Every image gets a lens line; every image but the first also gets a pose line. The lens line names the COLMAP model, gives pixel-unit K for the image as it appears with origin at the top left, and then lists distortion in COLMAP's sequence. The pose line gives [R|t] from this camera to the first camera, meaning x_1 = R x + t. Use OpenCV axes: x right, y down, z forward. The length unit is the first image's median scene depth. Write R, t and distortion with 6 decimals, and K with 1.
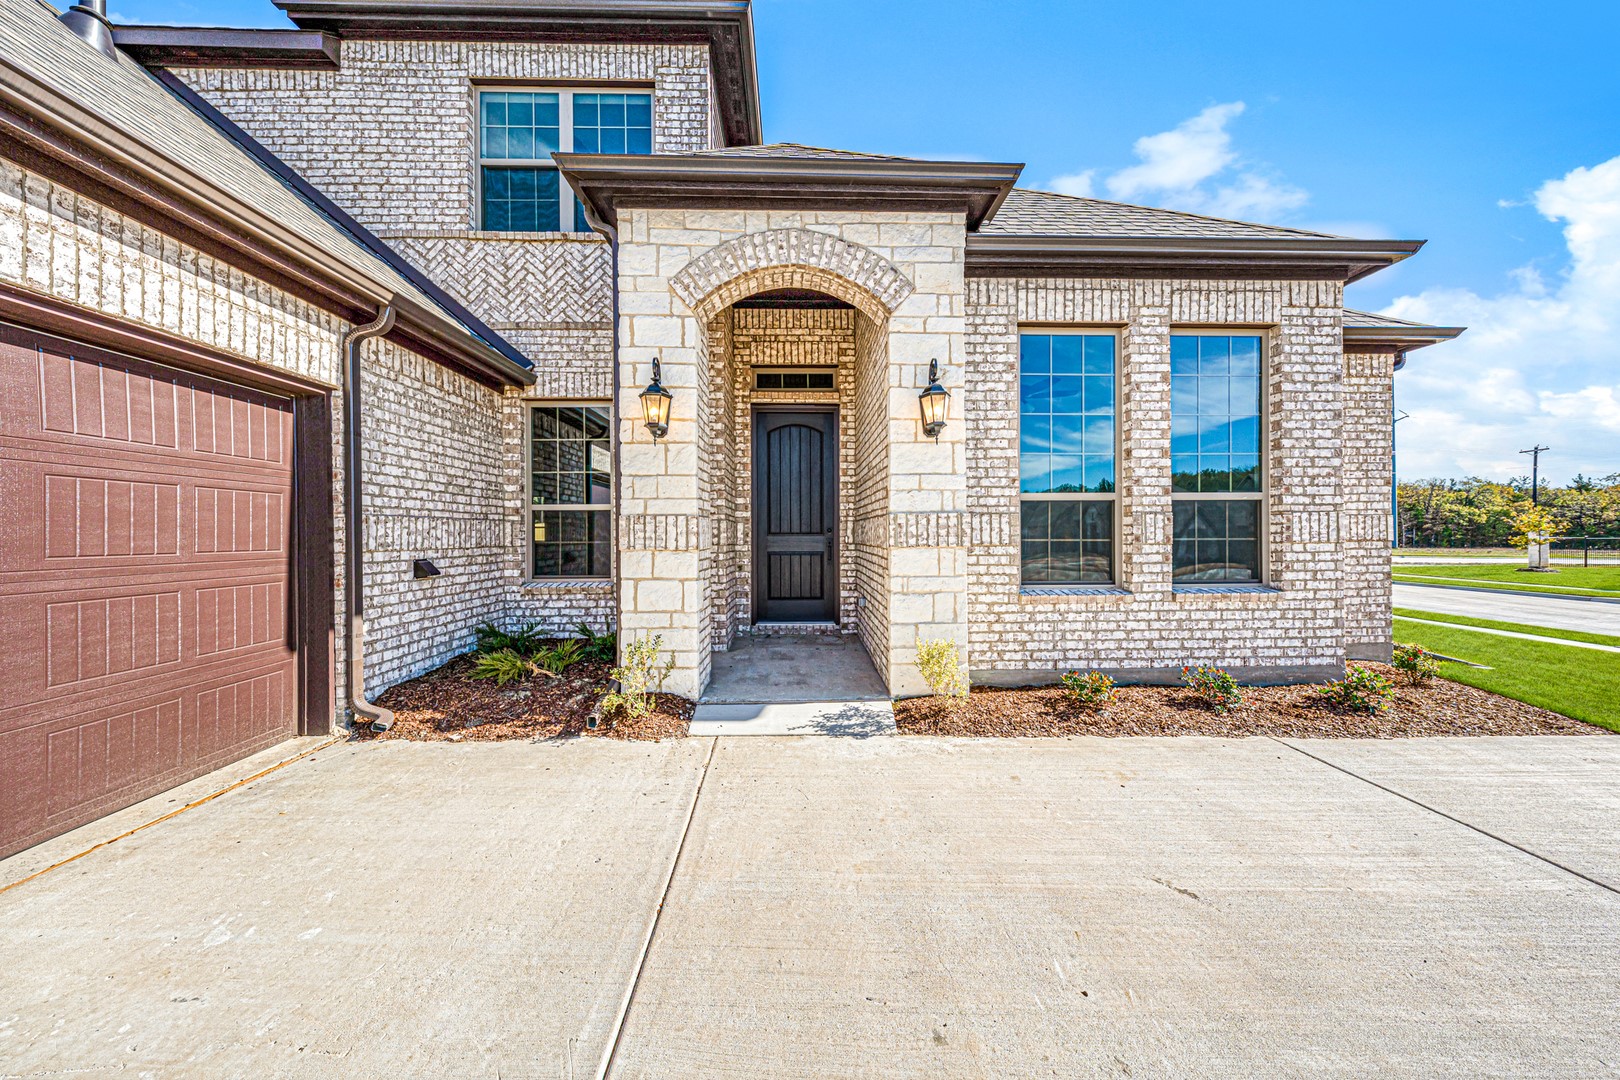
lens RADIAL K [[553.6, 0, 813.6], [0, 553.6, 532.1], [0, 0, 1]] dist [-0.000762, 0.000050]
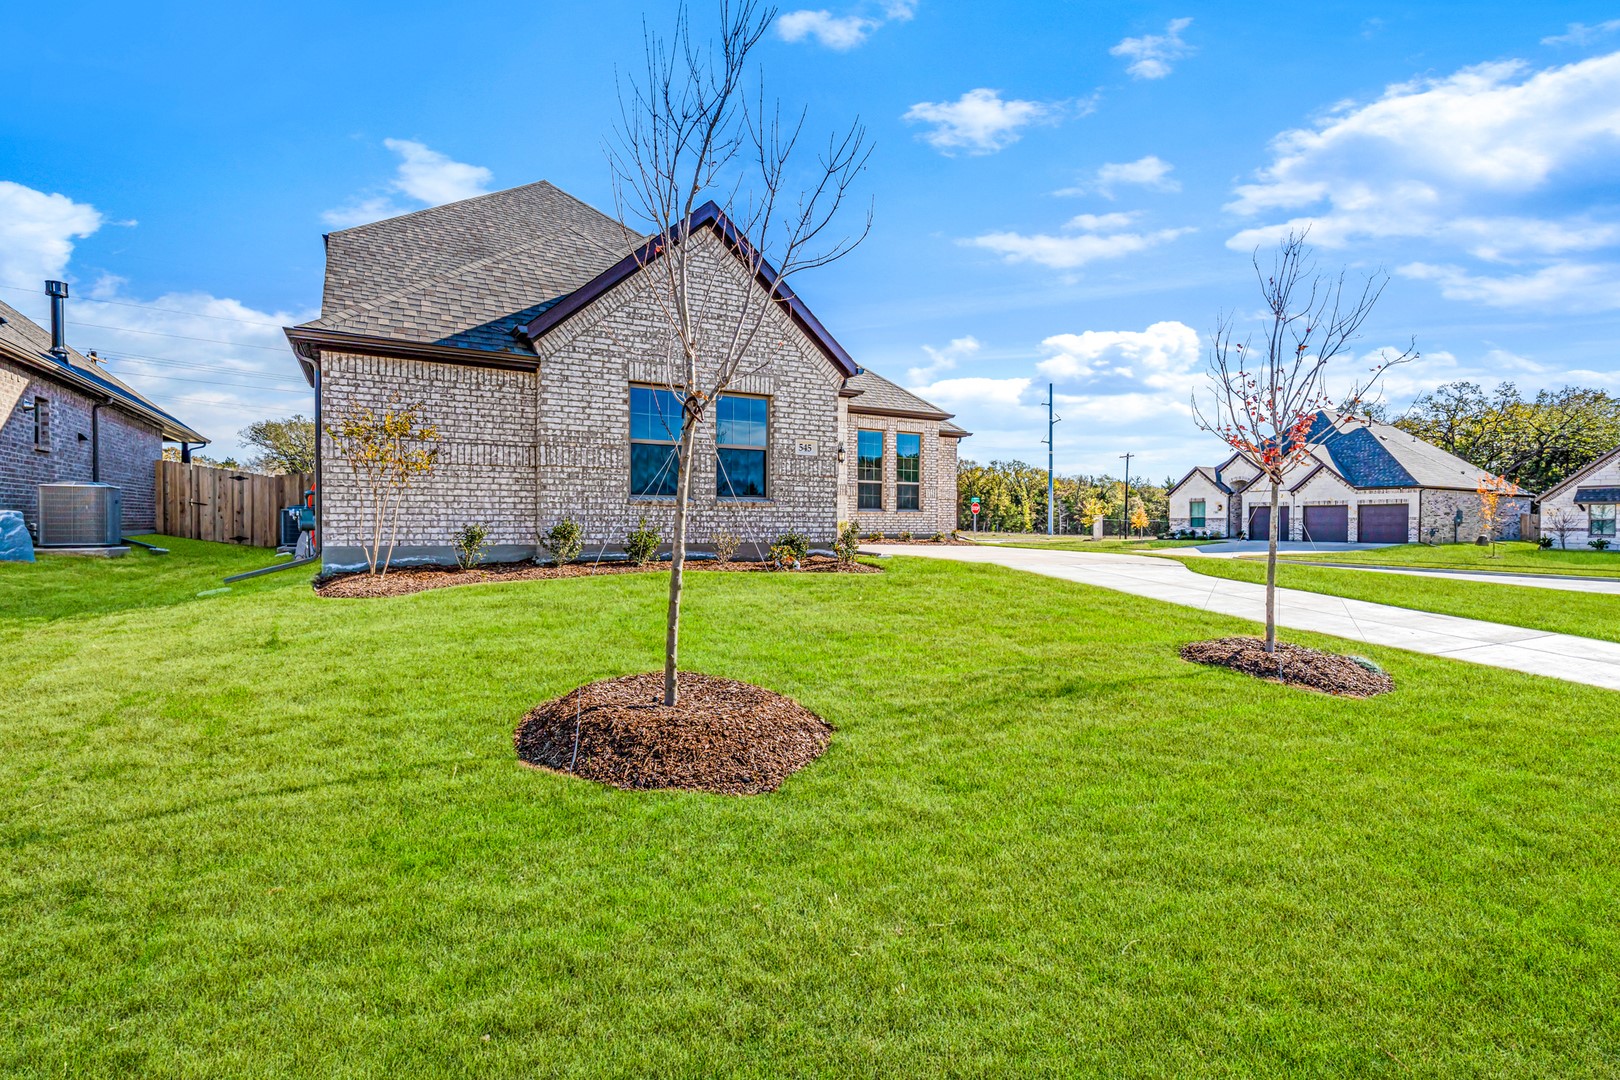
lens RADIAL K [[777.2, 0, 810.0], [0, 777.2, 540.0], [0, 0, 1]] dist [-0.000212, -0.000011]
pose [[0.884361, 0.001674, 0.466802, -2.001825], [-0.013124, 0.999687, 0.021278, 0.188628], [-0.466620, -0.024944, 0.884106, -2.909723]]
